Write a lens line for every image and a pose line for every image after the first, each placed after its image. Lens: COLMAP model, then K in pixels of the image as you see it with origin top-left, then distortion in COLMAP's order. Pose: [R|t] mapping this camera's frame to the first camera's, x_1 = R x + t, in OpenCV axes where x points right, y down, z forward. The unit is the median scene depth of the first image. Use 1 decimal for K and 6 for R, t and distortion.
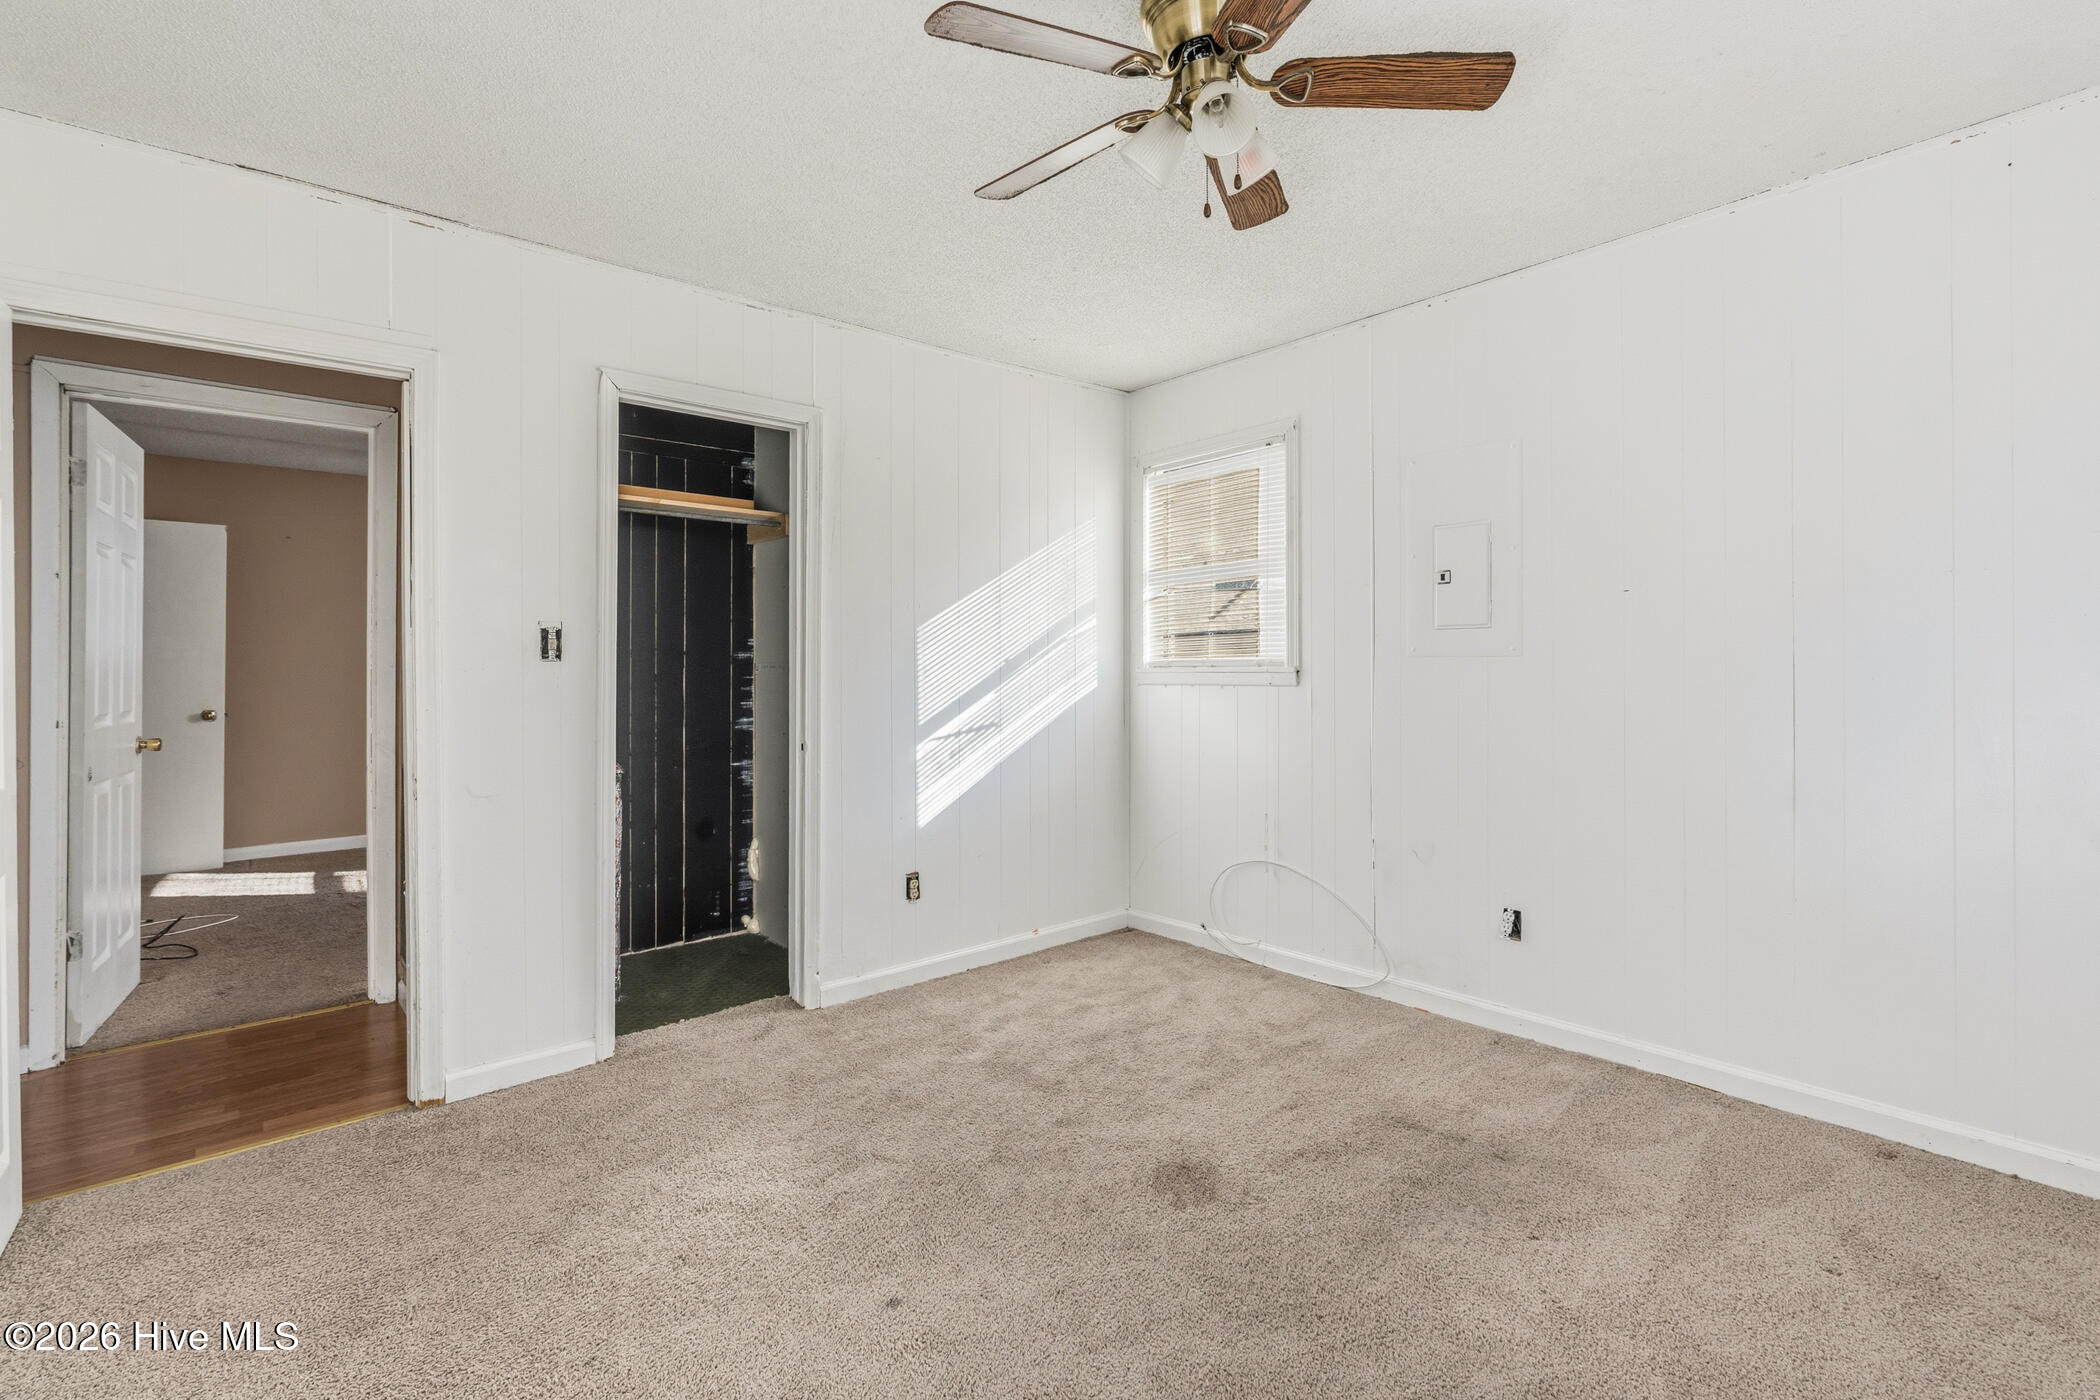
lens RADIAL K [[943.5, 0, 1061.6], [0, 943.5, 687.5], [0, 0, 1]] dist [-0.008108, 0.000626]
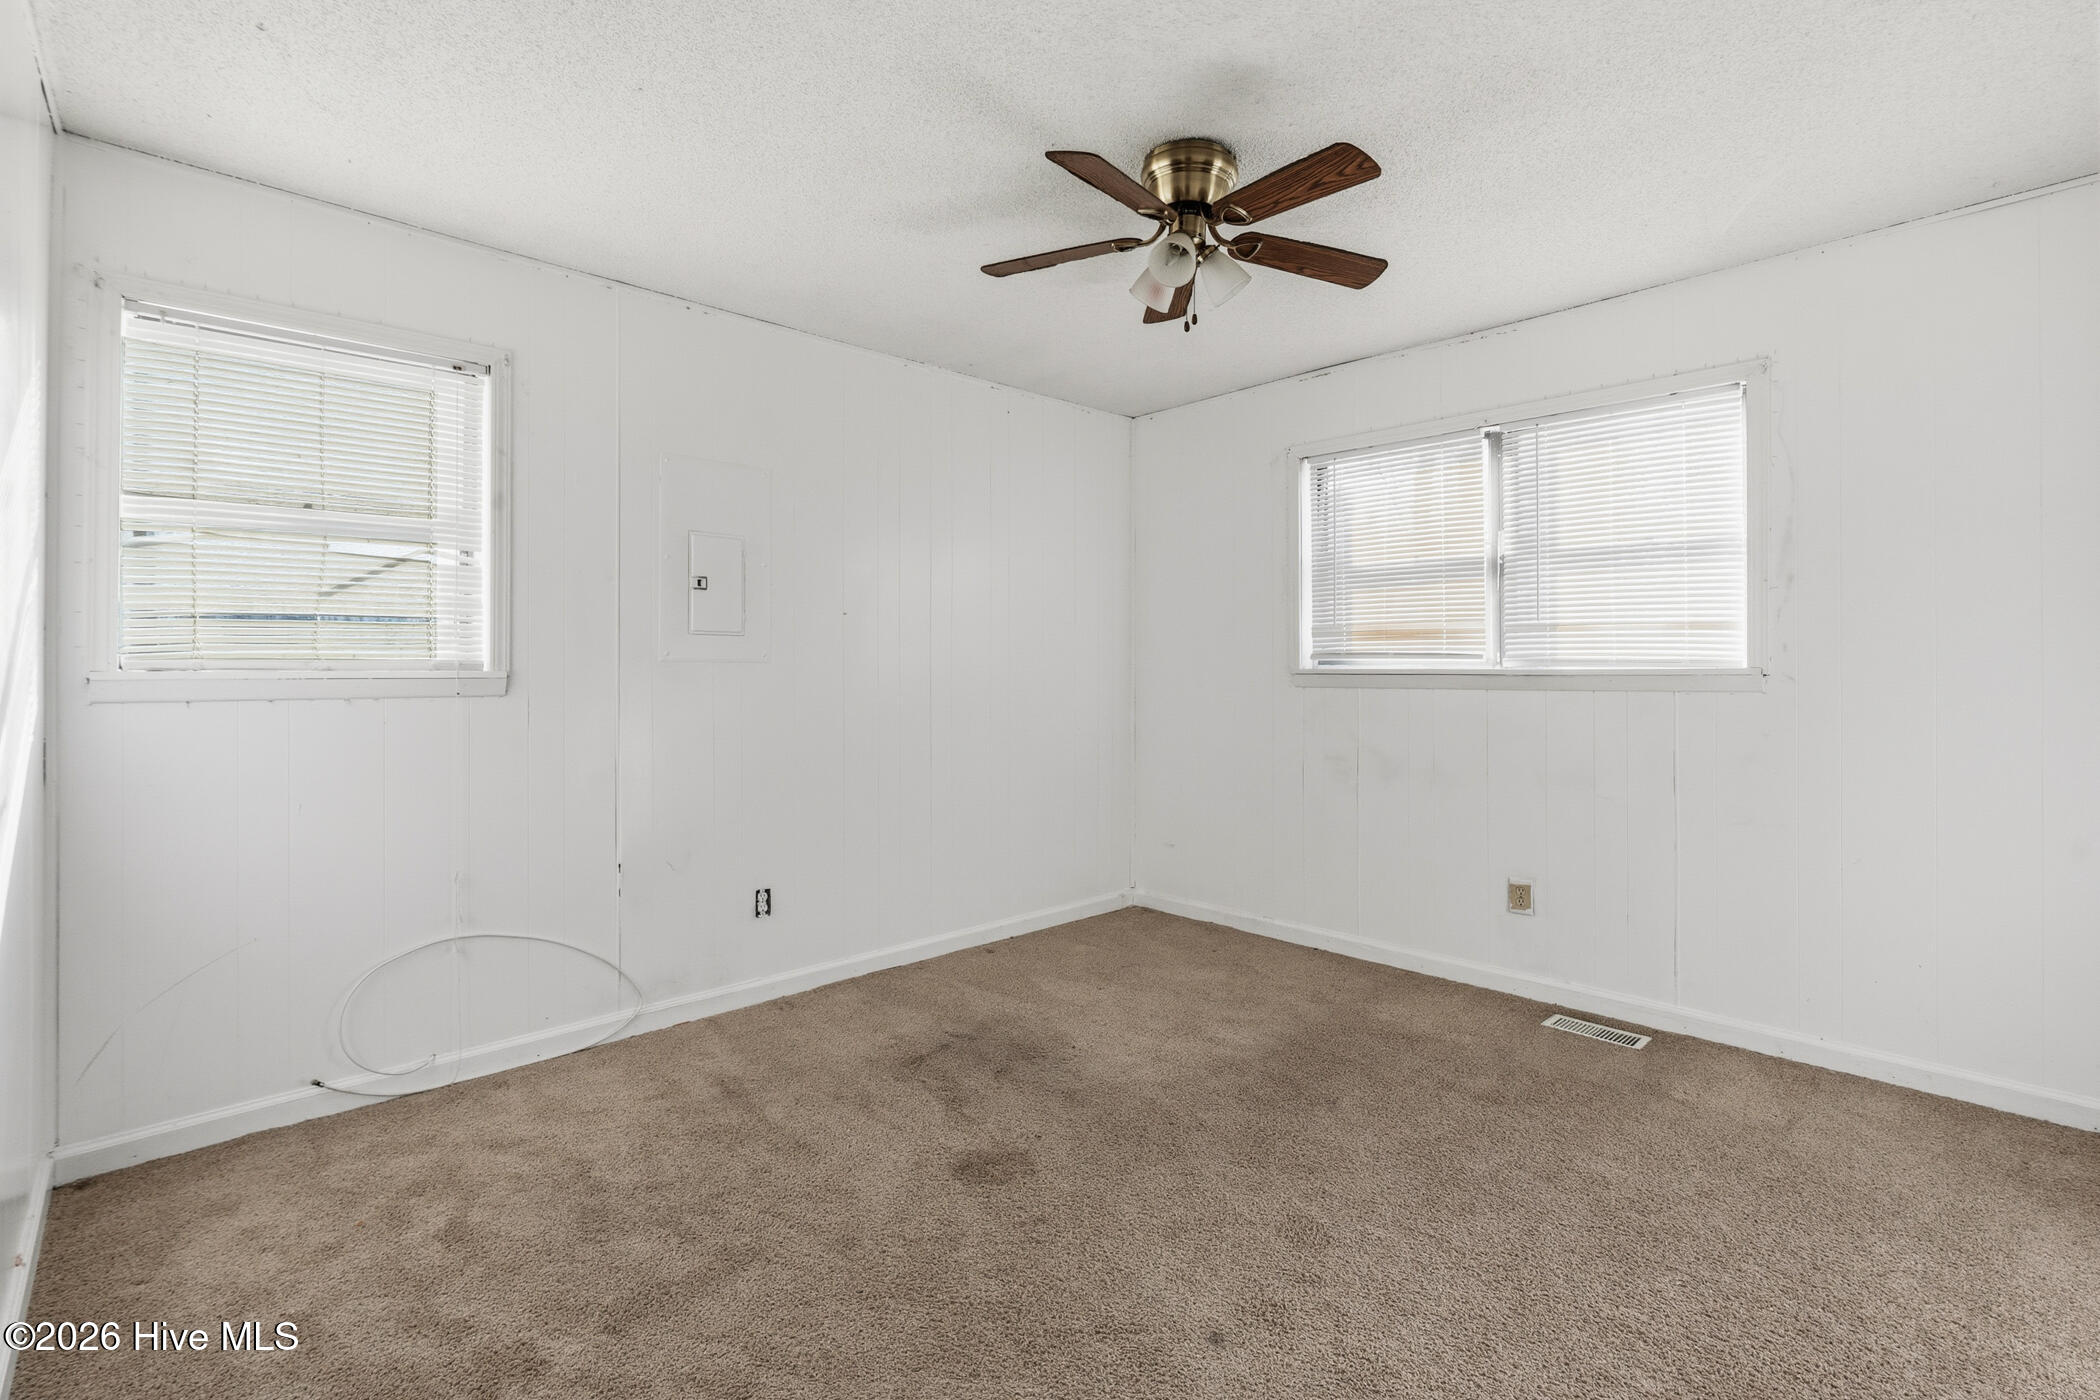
lens RADIAL K [[943.5, 0, 1061.9], [0, 943.5, 680.2], [0, 0, 1]] dist [-0.008108, 0.000626]
pose [[-0.047570, -0.004840, 0.998856, -0.622096], [0.021250, 0.999757, 0.005856, -0.010318], [-0.998642, 0.021504, -0.047455, 0.661746]]
